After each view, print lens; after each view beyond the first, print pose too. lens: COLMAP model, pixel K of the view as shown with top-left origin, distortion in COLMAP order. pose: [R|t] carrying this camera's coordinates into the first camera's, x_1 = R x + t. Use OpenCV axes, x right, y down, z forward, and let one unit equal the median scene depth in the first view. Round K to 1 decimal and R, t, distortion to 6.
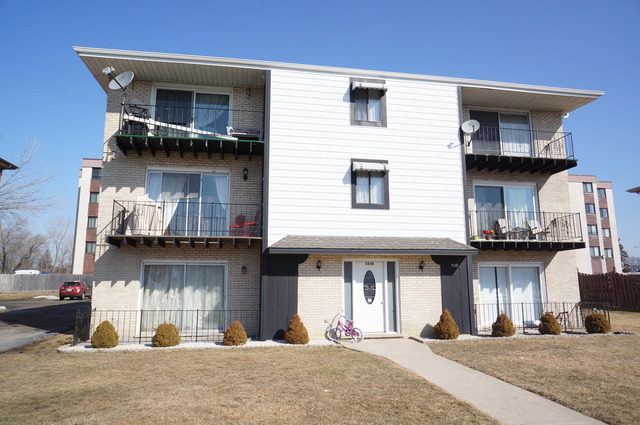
lens RADIAL K [[432.5, 0, 310.6], [0, 432.5, 211.4], [0, 0, 1]] dist [-0.025019, 0.005335]
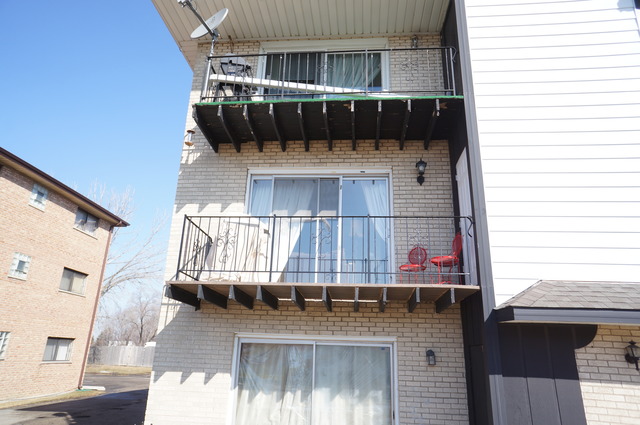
lens RADIAL K [[432.5, 0, 310.6], [0, 432.5, 211.4], [0, 0, 1]] dist [-0.025019, 0.005335]
pose [[0.961995, -0.054156, -0.267644, -0.148368], [0.007947, 0.985273, -0.170802, 0.055177], [0.272952, 0.162183, 0.948258, 0.483028]]
